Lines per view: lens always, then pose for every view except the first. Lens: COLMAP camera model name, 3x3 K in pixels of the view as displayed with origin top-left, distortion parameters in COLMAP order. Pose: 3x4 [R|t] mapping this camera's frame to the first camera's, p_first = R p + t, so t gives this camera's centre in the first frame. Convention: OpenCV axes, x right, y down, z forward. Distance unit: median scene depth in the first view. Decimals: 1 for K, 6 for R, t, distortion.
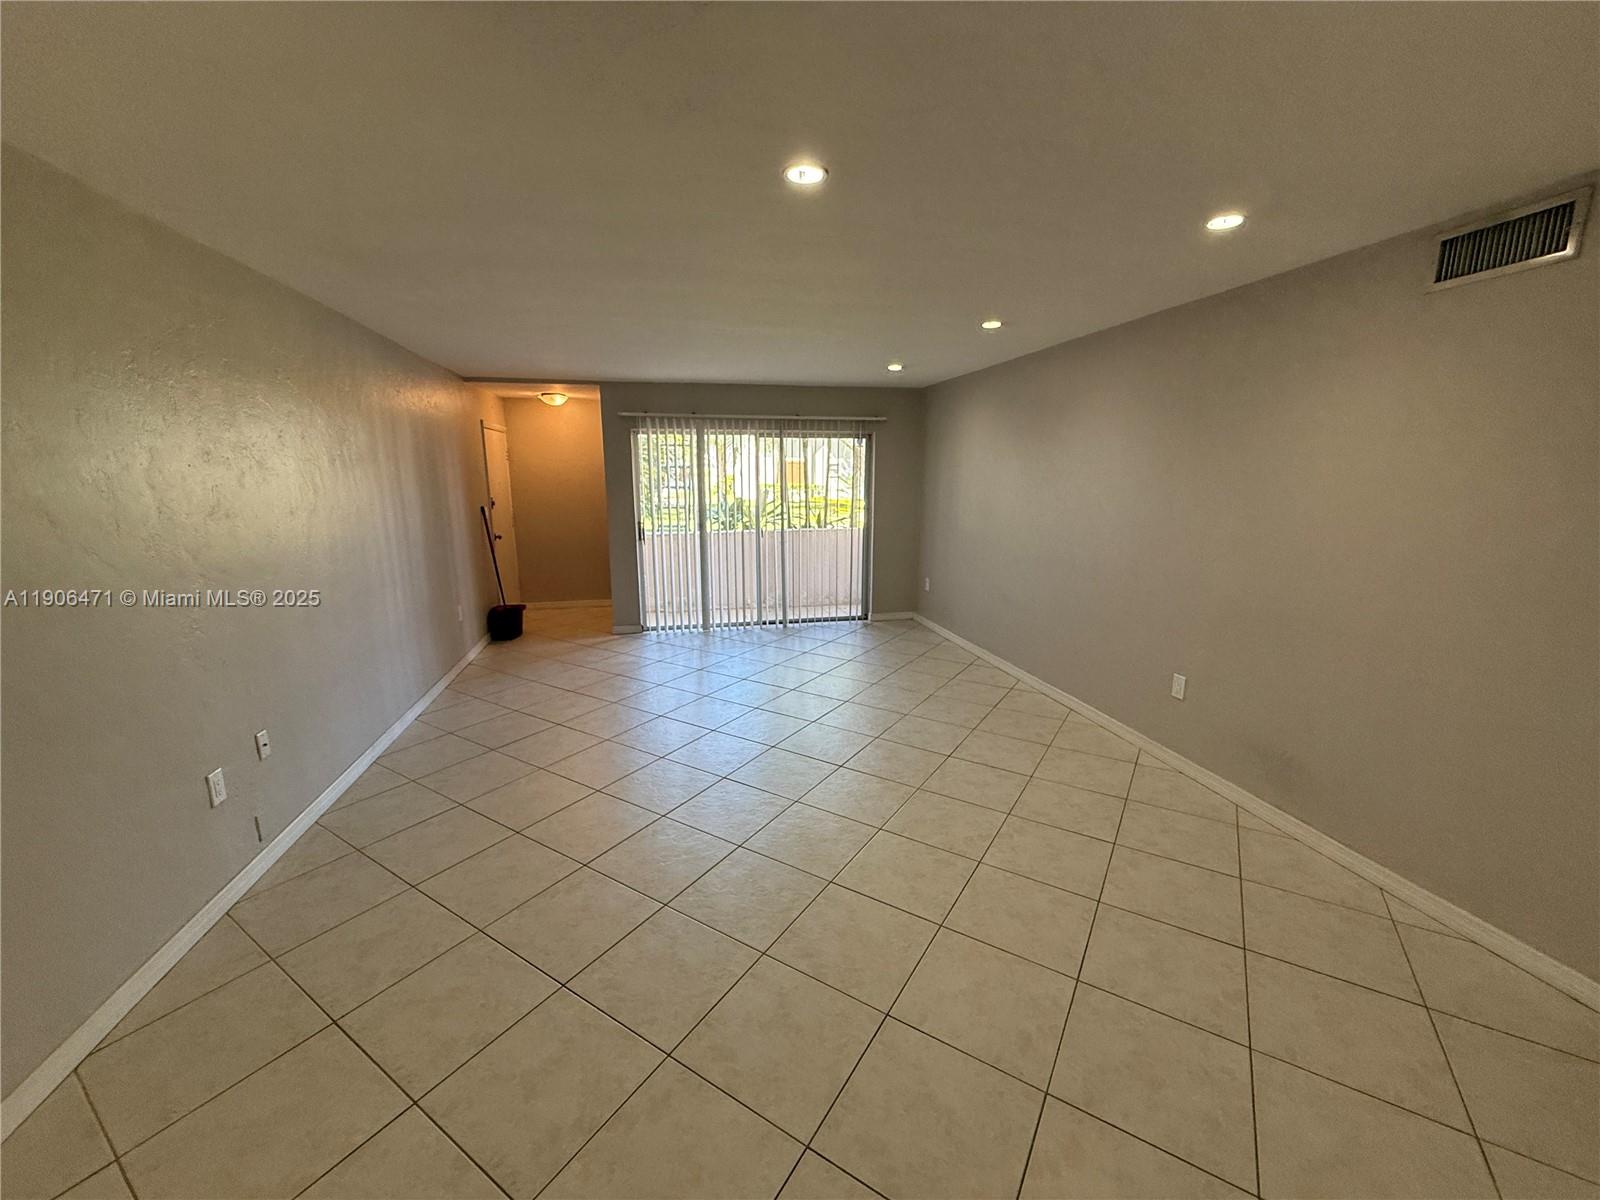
lens RADIAL K [[639.7, 0, 787.0], [0, 639.7, 604.5], [0, 0, 1]] dist [0.000222, 0.000237]
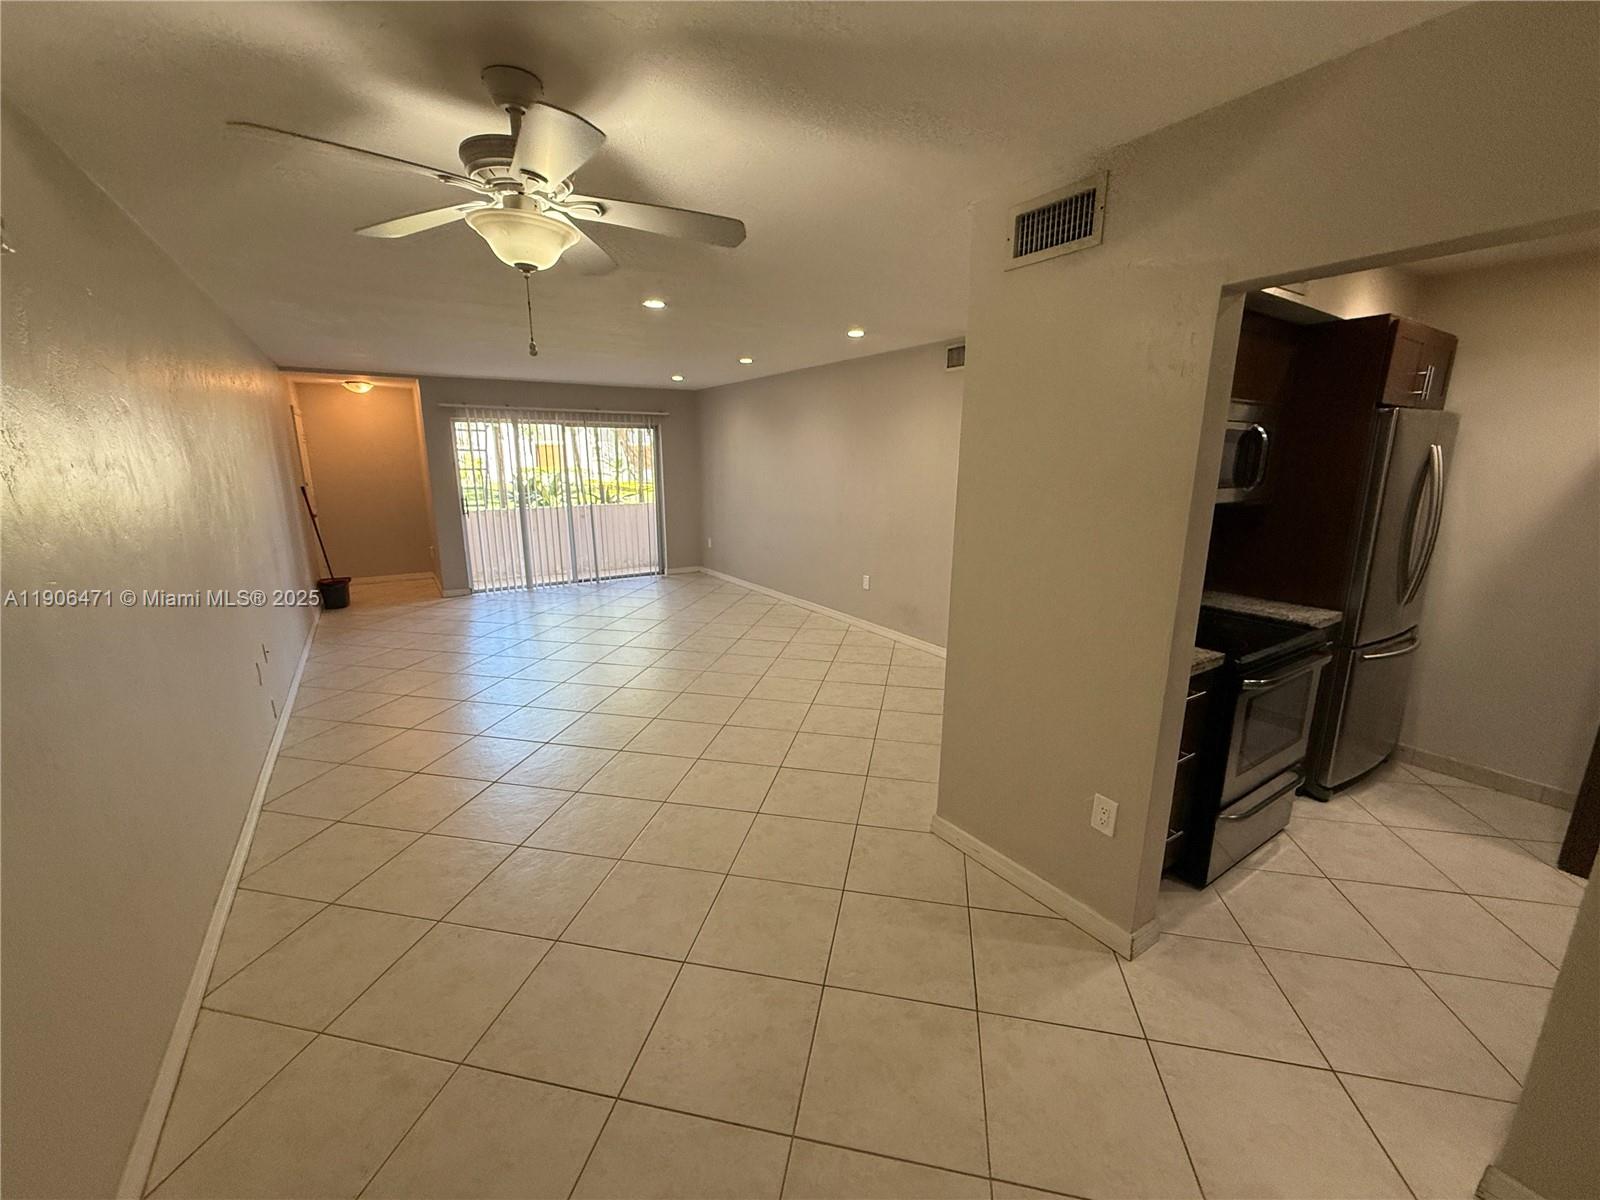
lens RADIAL K [[639.7, 0, 787.8], [0, 639.7, 595.3], [0, 0, 1]] dist [0.000222, 0.000237]
pose [[0.934025, -0.072932, 0.349684, -0.095461], [0.069293, 0.997333, 0.022924, 0.056493], [-0.350423, 0.002819, 0.936587, -0.274097]]
